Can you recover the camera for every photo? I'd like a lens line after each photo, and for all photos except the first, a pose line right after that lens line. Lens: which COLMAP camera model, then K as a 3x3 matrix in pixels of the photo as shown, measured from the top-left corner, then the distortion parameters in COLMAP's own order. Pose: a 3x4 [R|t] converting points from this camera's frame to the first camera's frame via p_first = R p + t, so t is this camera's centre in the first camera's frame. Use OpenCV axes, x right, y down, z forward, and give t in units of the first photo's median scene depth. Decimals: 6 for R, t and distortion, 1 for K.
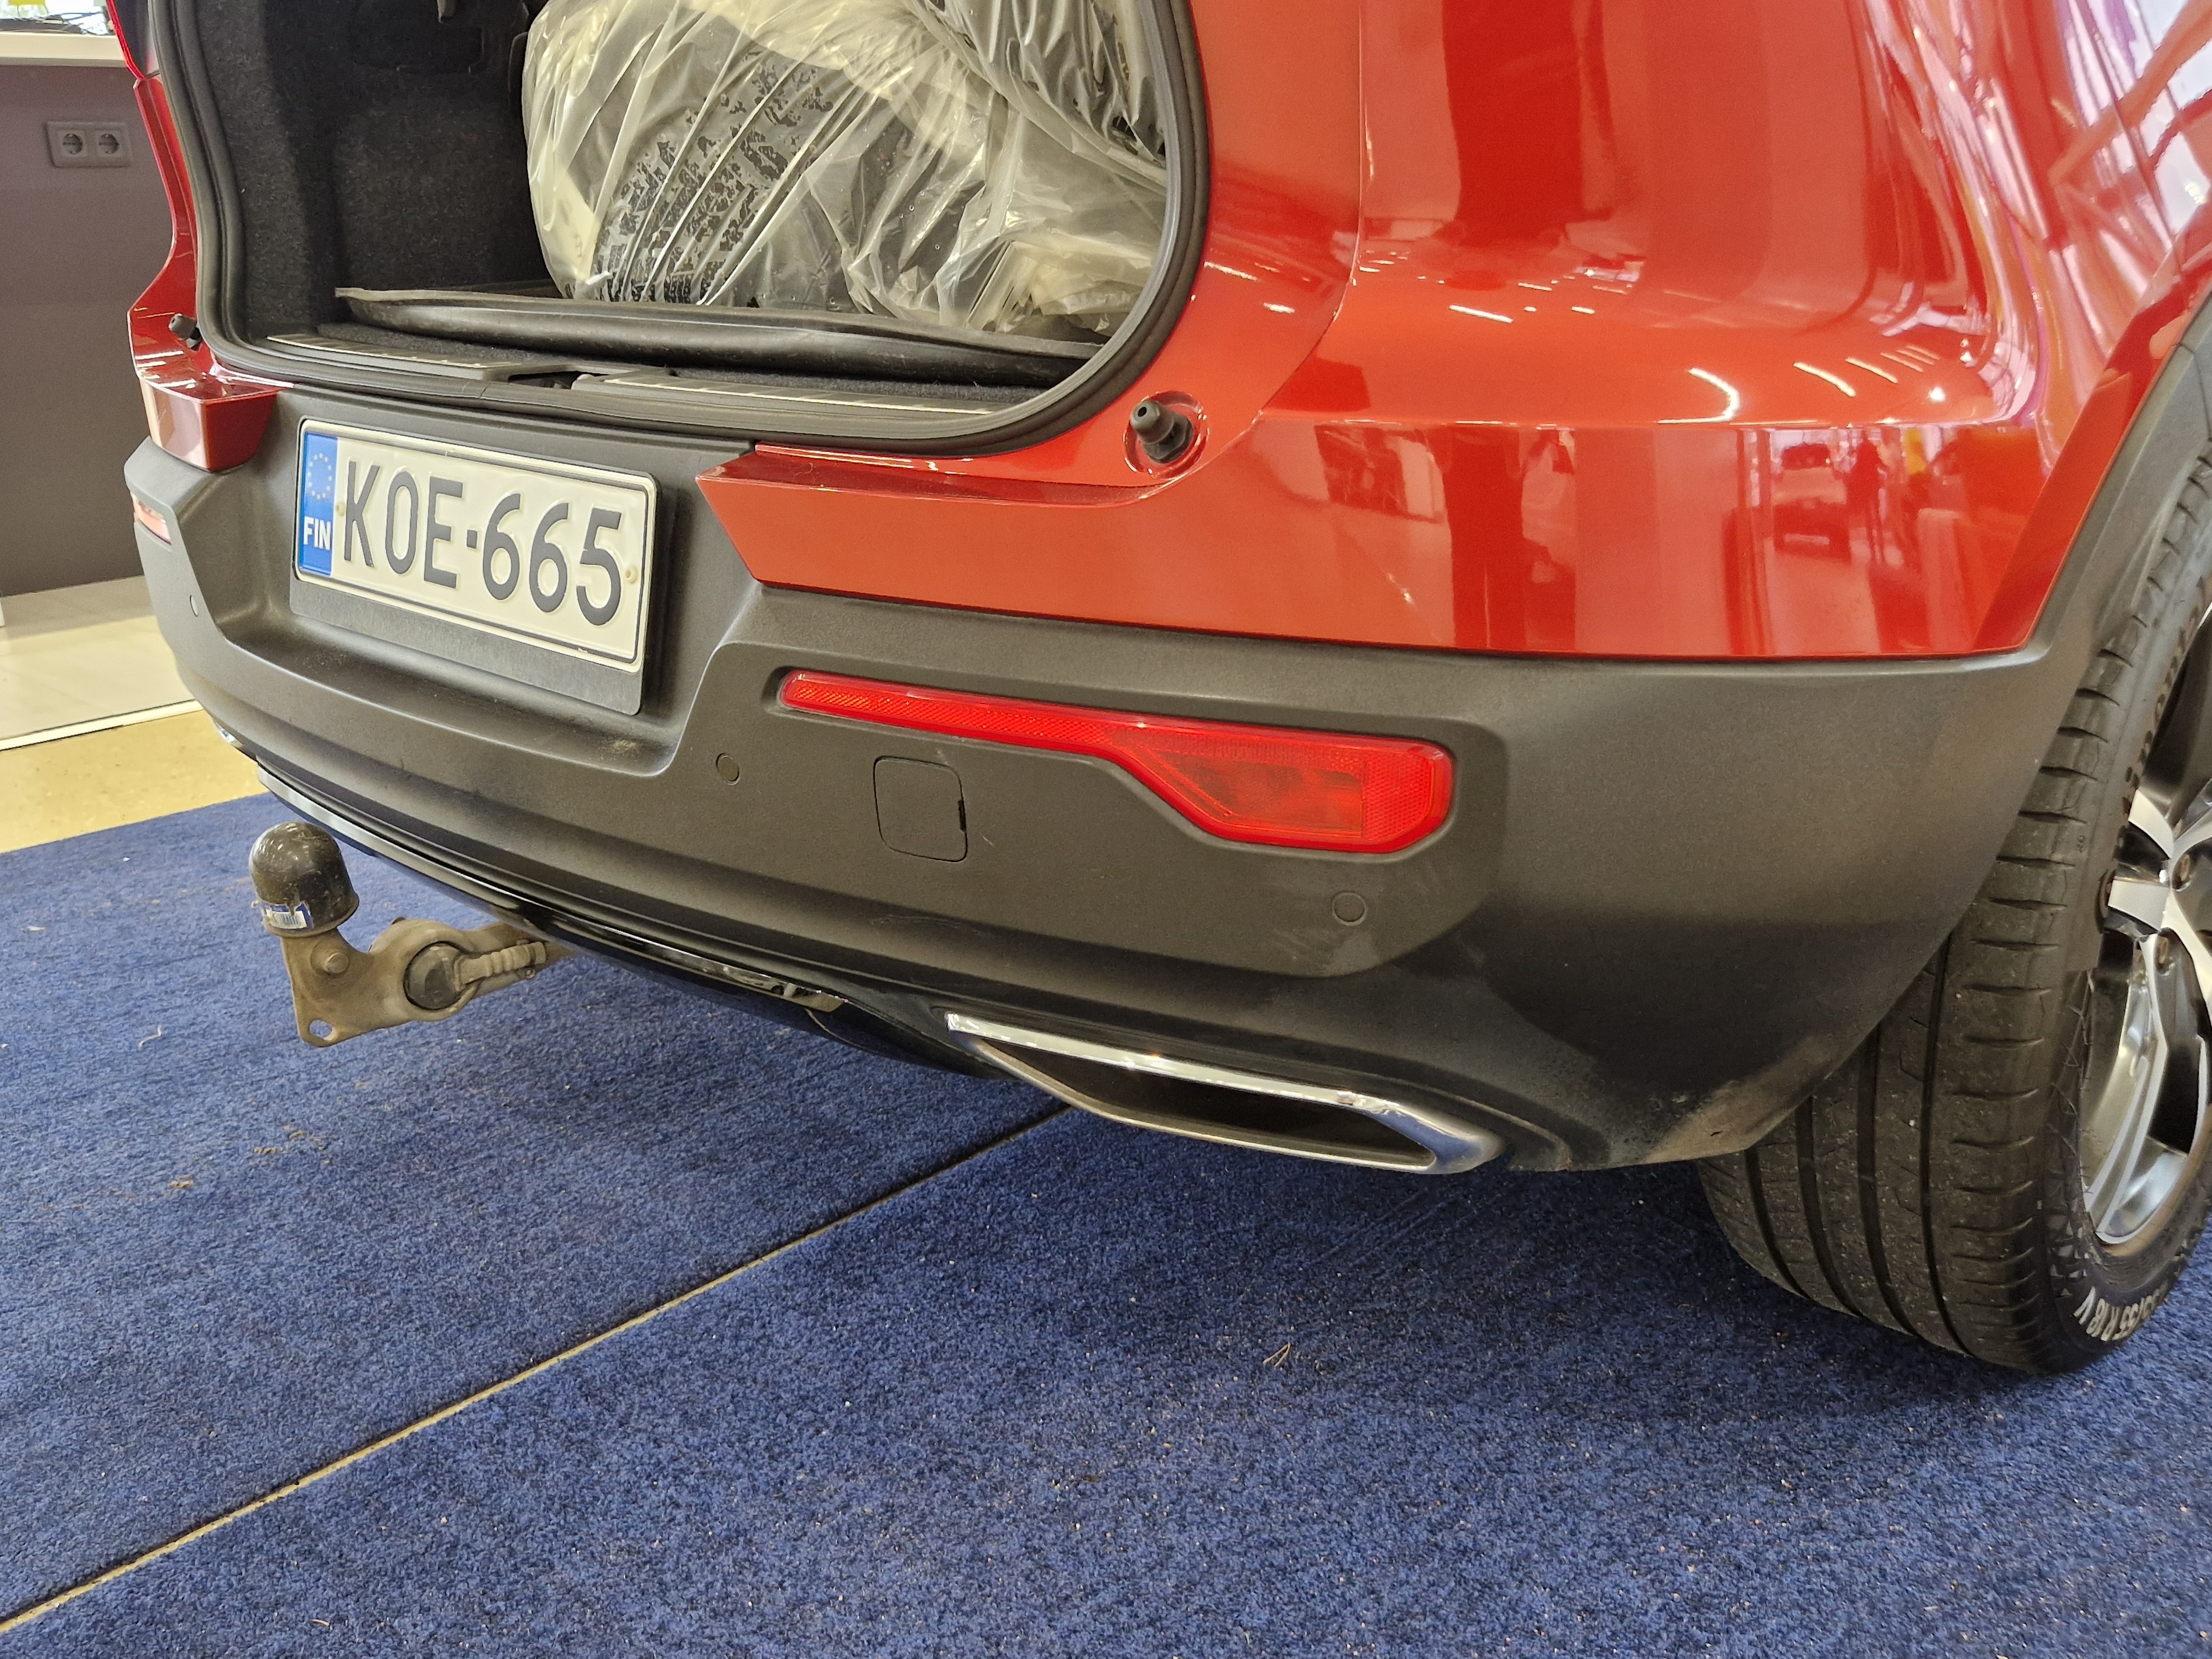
lens RADIAL K [[1980.4, 0, 1106.0], [0, 1980.4, 829.5], [0, 0, 1]] dist [0.089502, -0.089721]
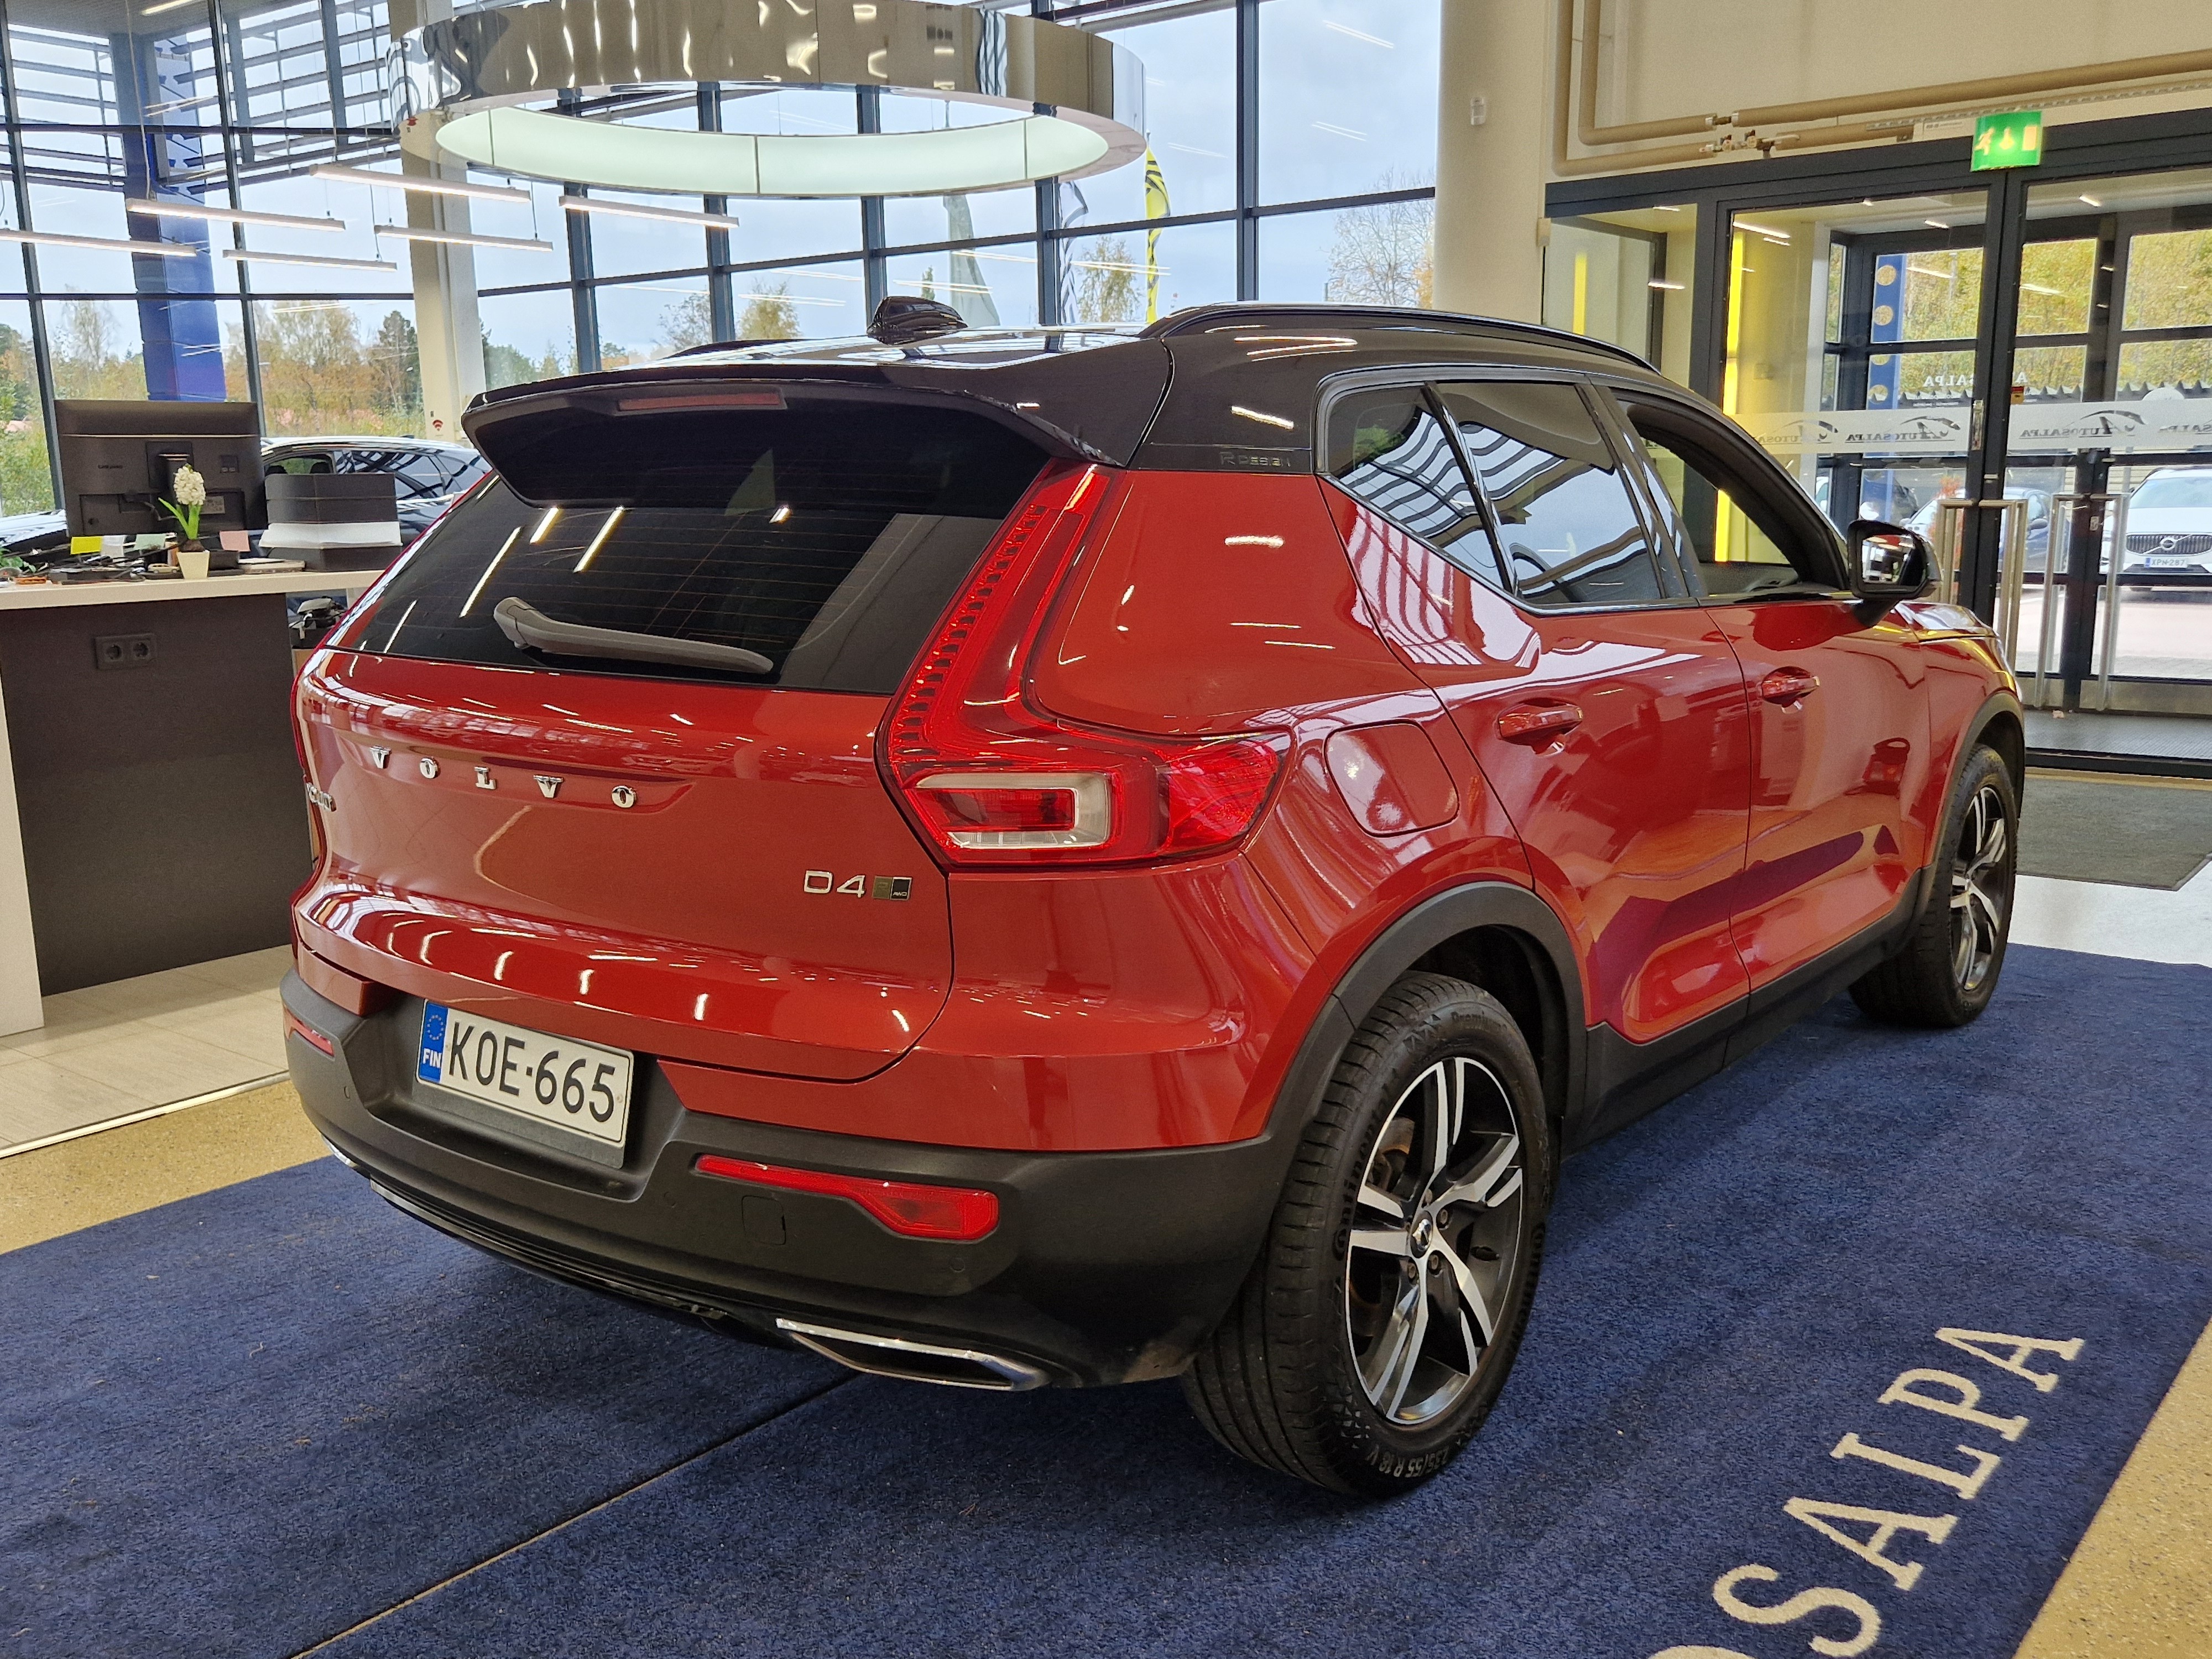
lens RADIAL K [[1980.4, 0, 1106.0], [0, 1980.4, 829.5], [0, 0, 1]] dist [0.089502, -0.089721]
pose [[0.997319, -0.011585, 0.072251, 0.093446], [0.021586, 0.990027, -0.139215, -0.091605], [-0.069917, 0.140401, 0.987623, -0.910832]]
